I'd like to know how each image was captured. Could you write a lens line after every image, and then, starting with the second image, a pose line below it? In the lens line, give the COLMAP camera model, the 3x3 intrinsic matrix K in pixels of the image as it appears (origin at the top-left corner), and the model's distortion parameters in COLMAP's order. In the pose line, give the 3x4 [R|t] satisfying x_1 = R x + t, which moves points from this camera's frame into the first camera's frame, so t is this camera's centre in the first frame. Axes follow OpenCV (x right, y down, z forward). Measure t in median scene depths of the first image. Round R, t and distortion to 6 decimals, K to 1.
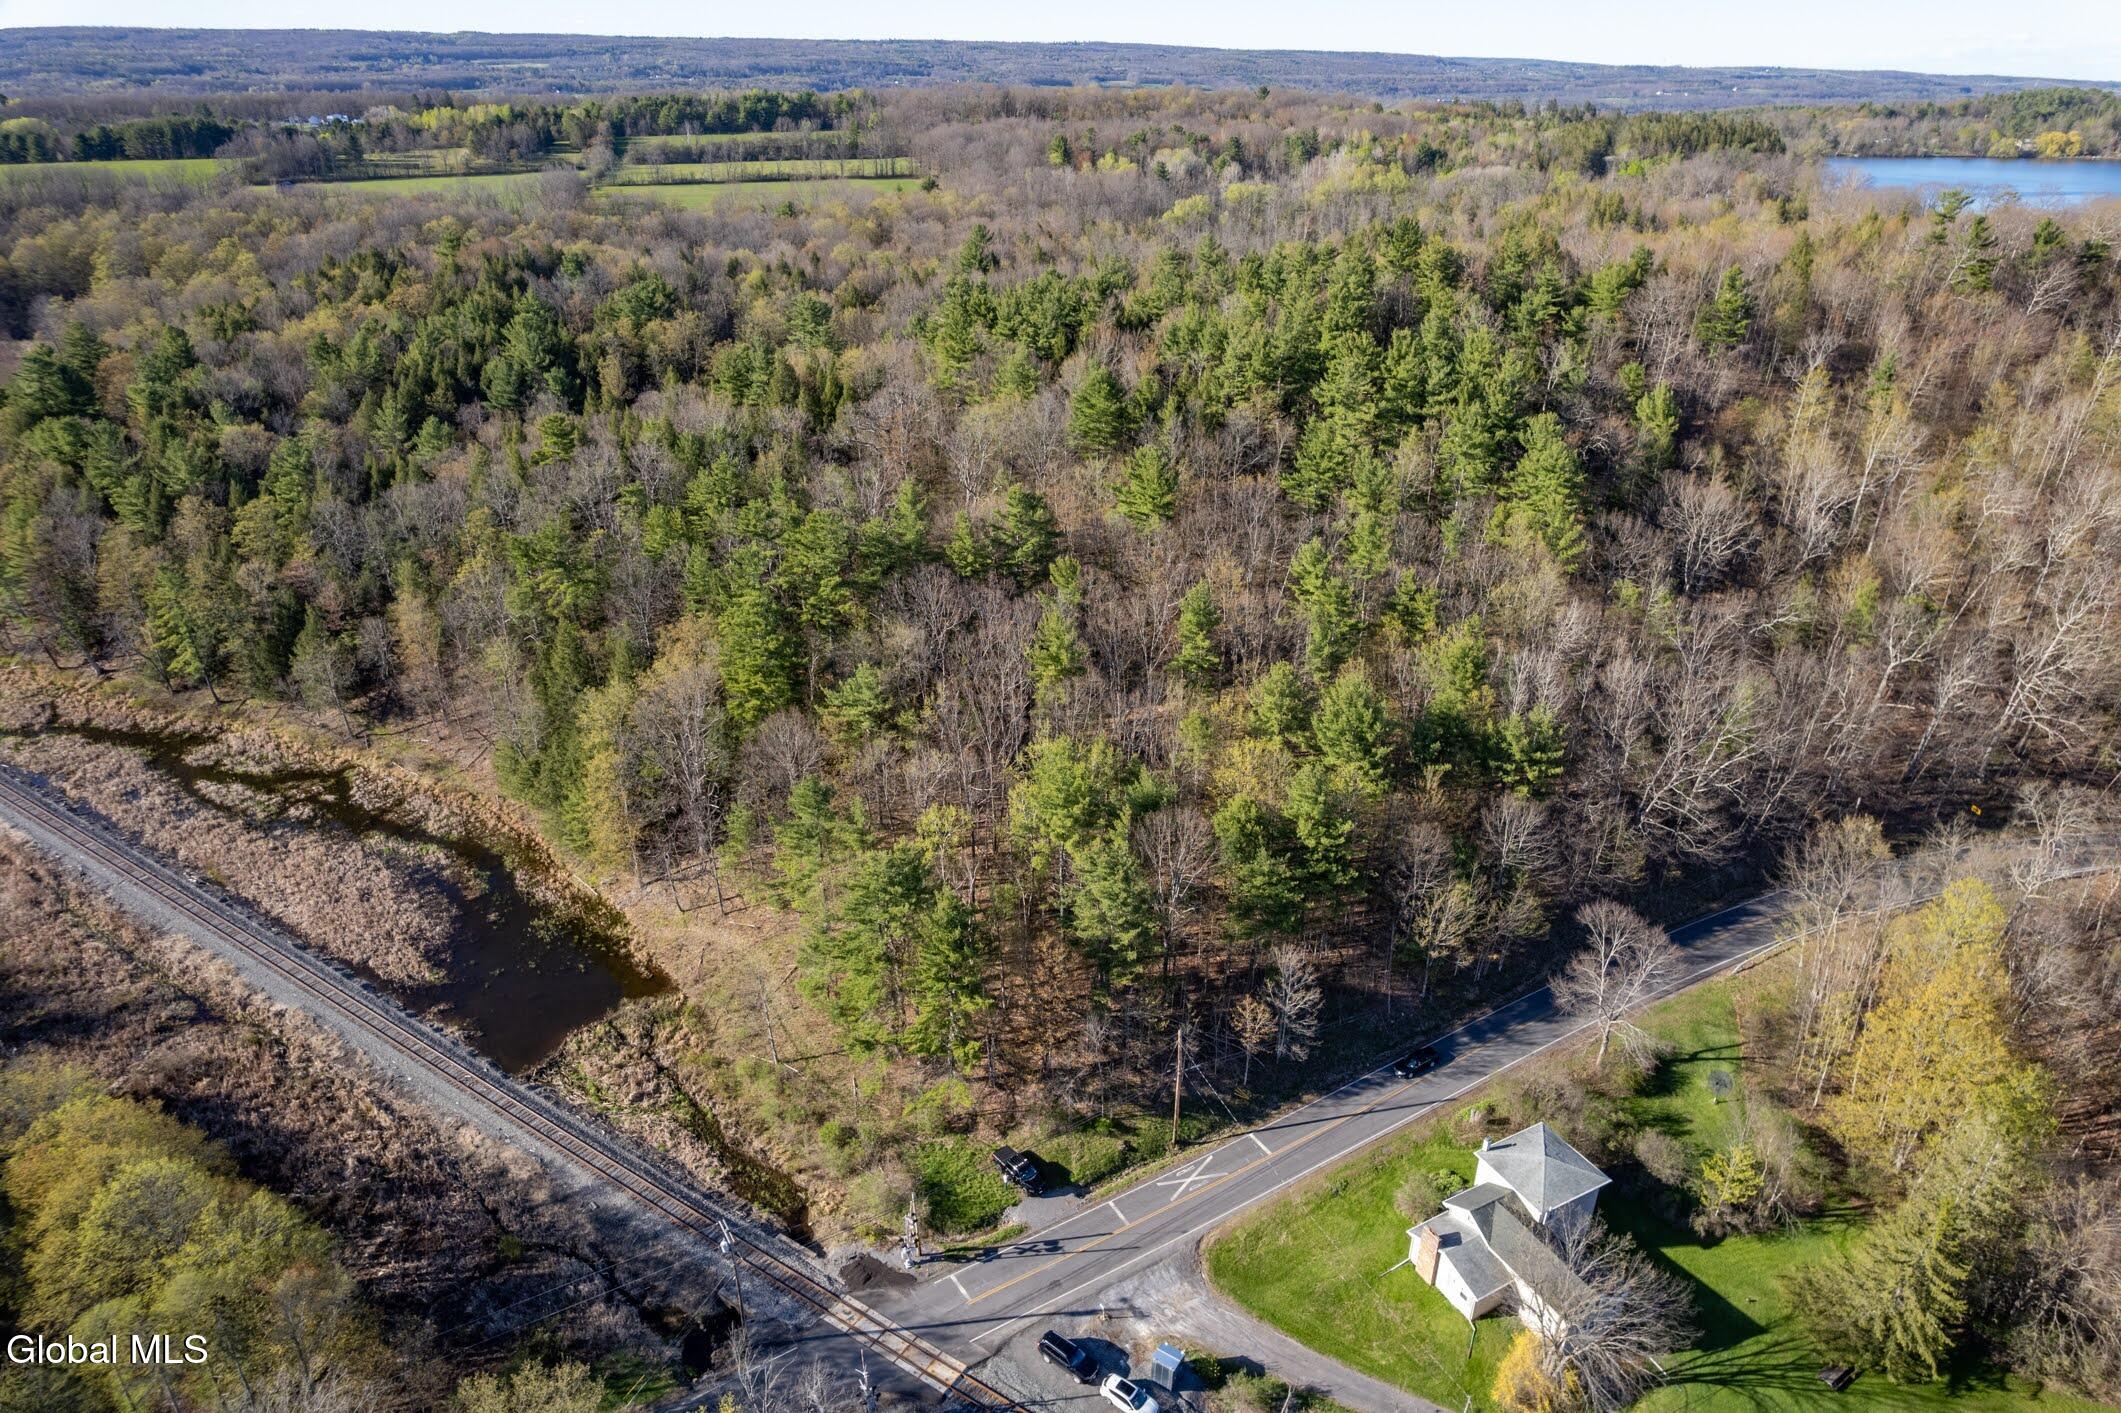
lens RADIAL K [[1349.6, 0, 1067.1], [0, 1349.6, 726.7], [0, 0, 1]] dist [-0.064983, 0.060152]
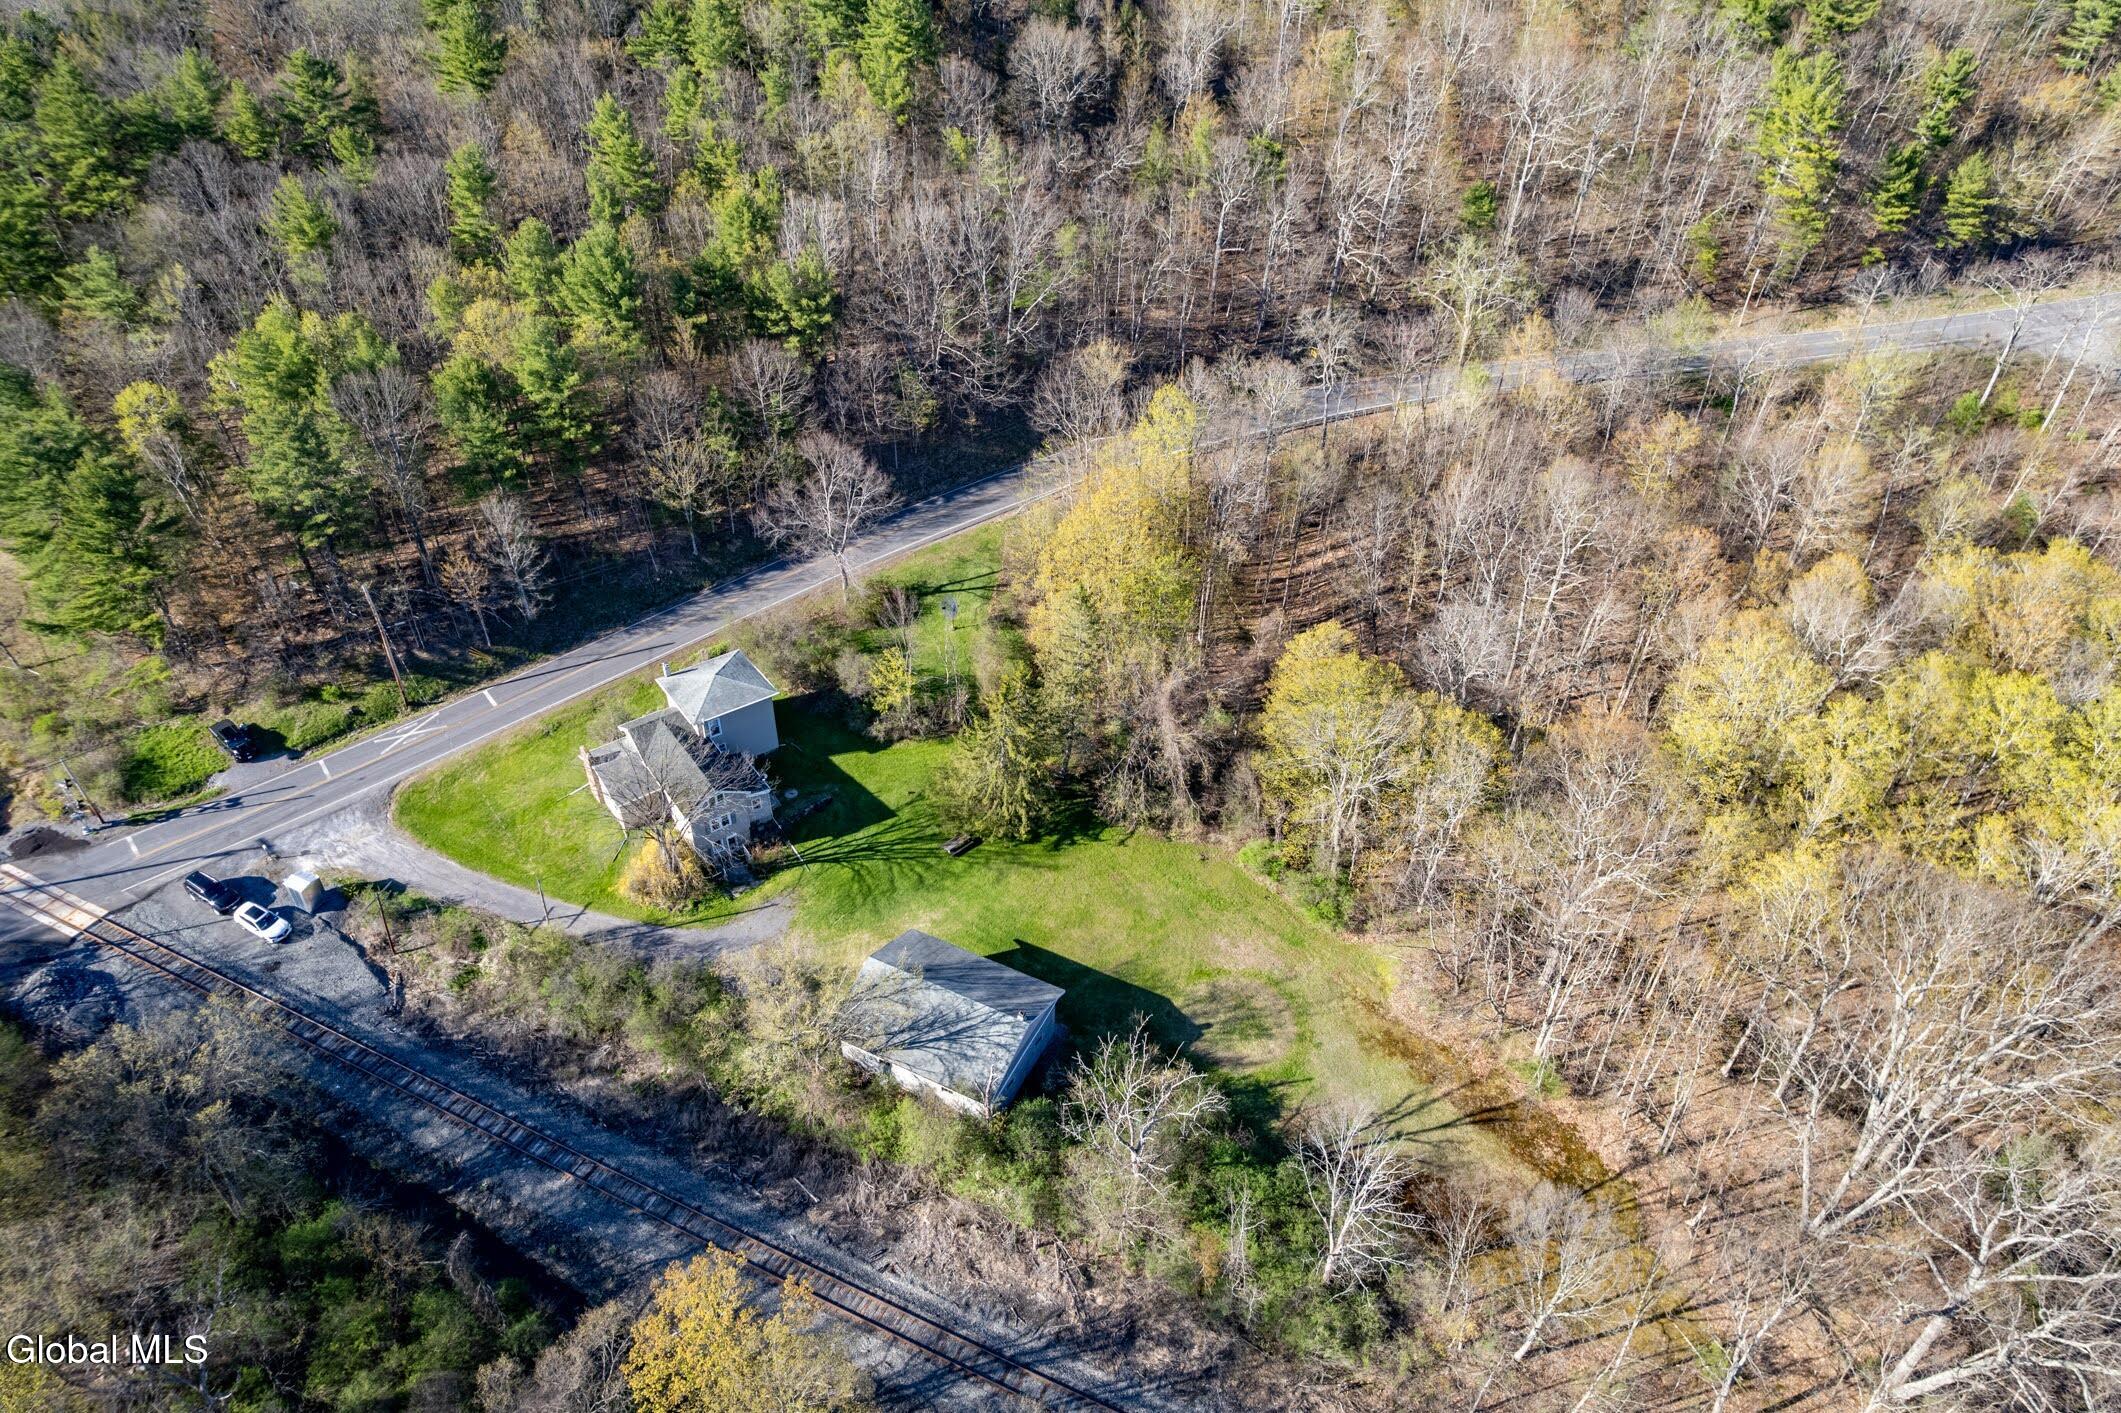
lens RADIAL K [[1349.6, 0, 1067.1], [0, 1349.6, 726.7], [0, 0, 1]] dist [-0.064983, 0.060152]
pose [[0.990180, -0.080560, 0.114257, 0.458298], [0.055096, 0.976000, 0.210686, 0.144517], [-0.128487, -0.202322, 0.970854, -0.035454]]
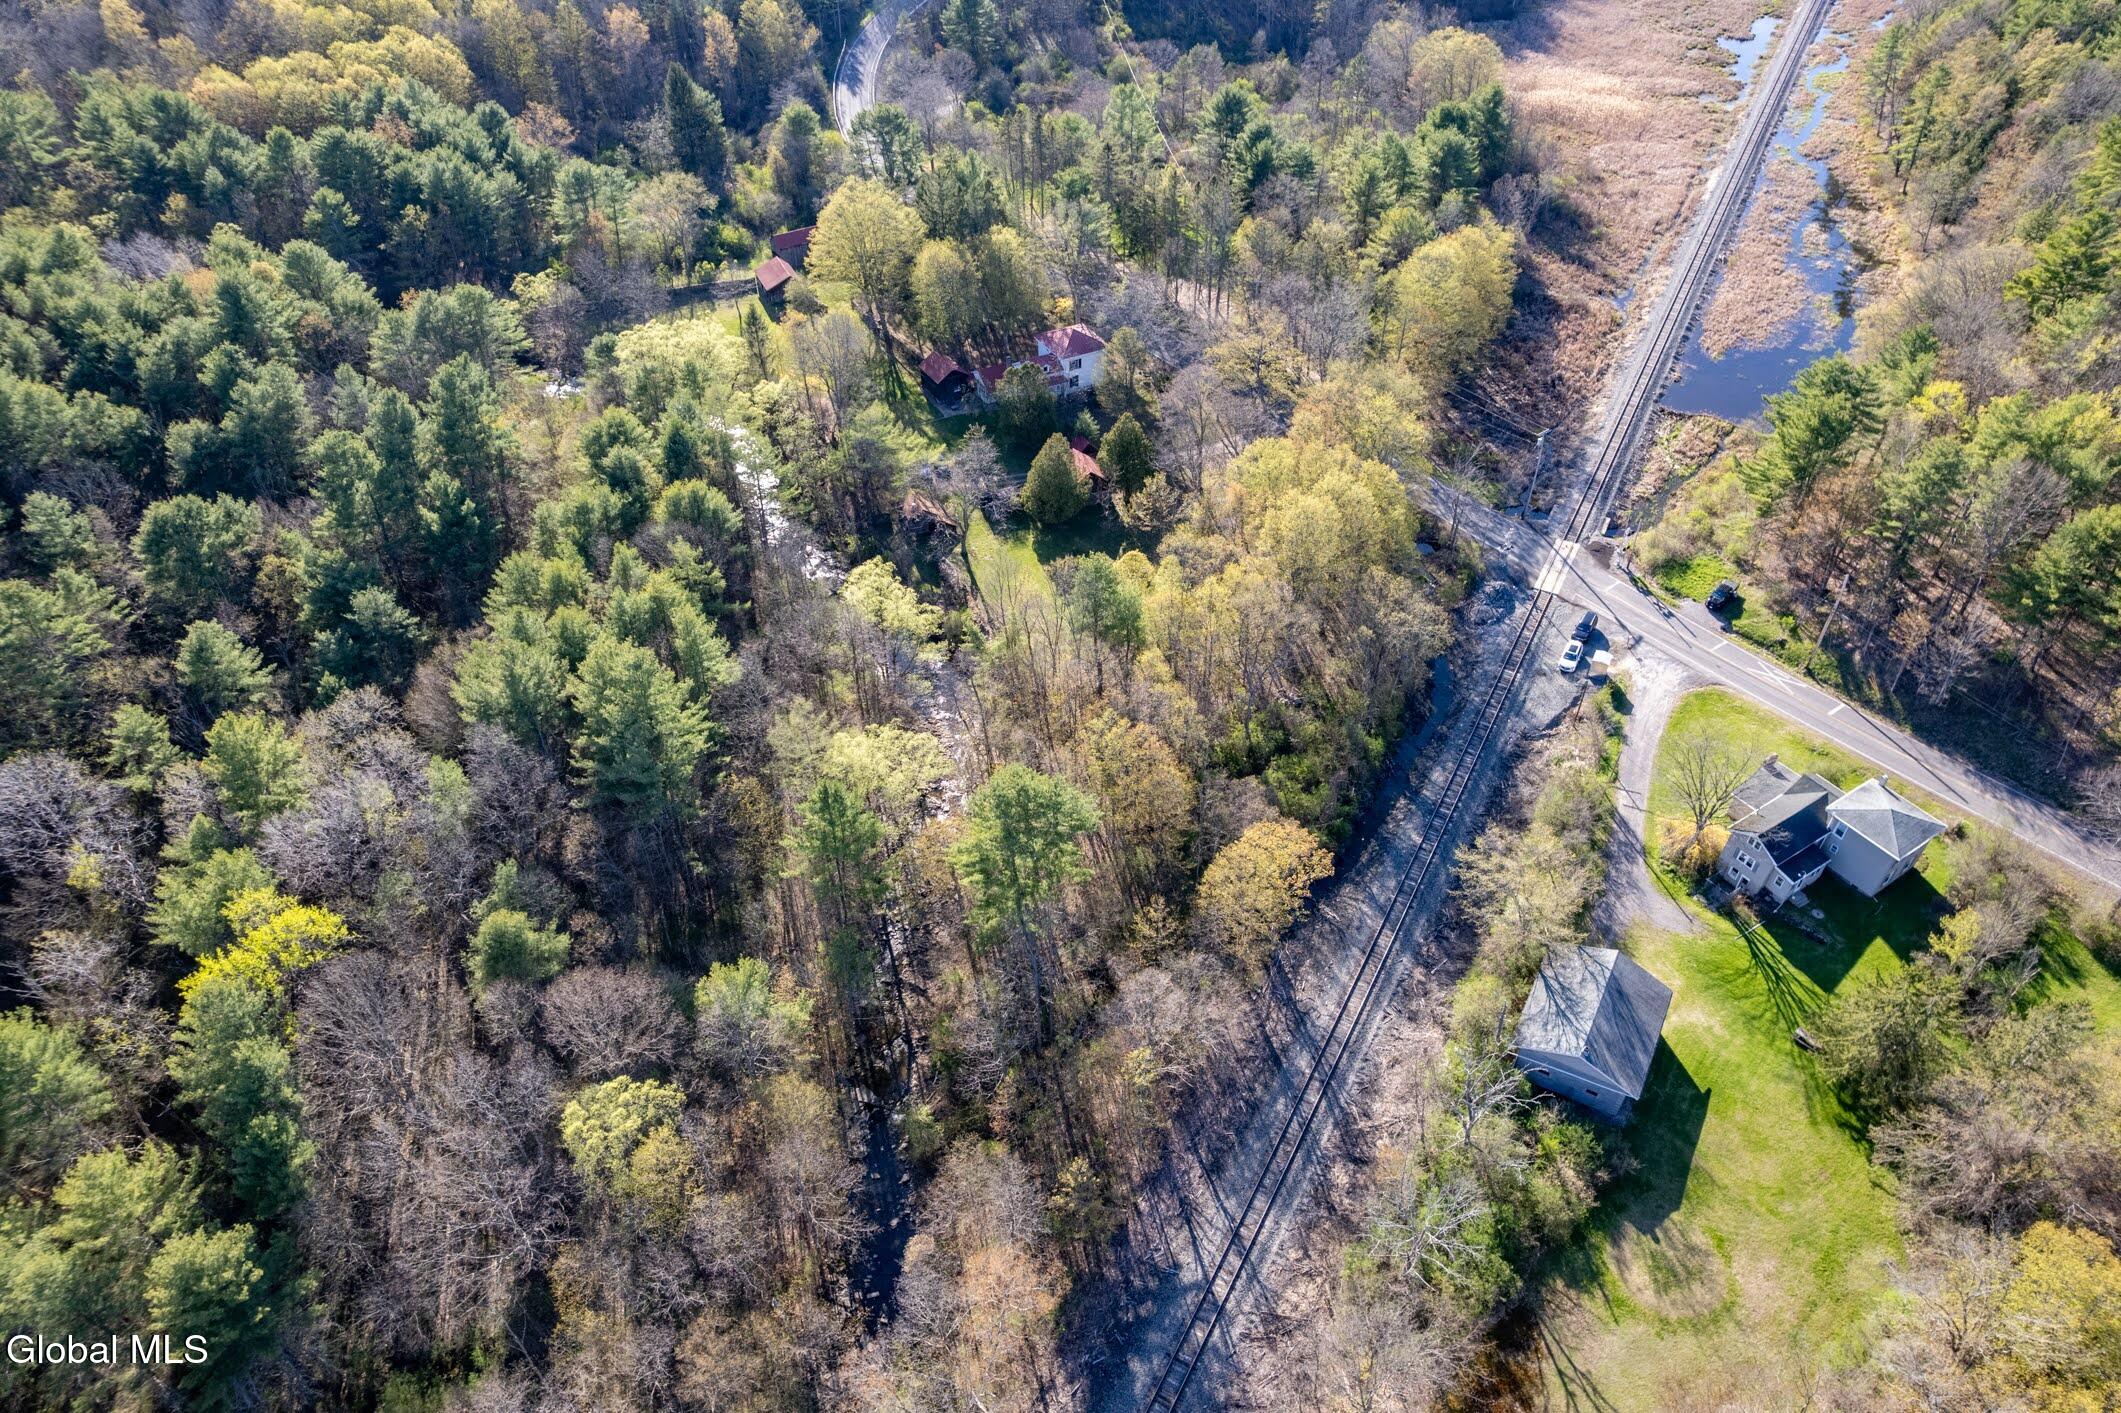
lens RADIAL K [[1349.6, 0, 1067.1], [0, 1349.6, 726.7], [0, 0, 1]] dist [-0.064983, 0.060152]
pose [[0.086576, 0.666360, -0.740587, 0.985579], [-0.449262, 0.689614, 0.567976, -0.047336], [0.889195, 0.283545, 0.359074, -0.043910]]
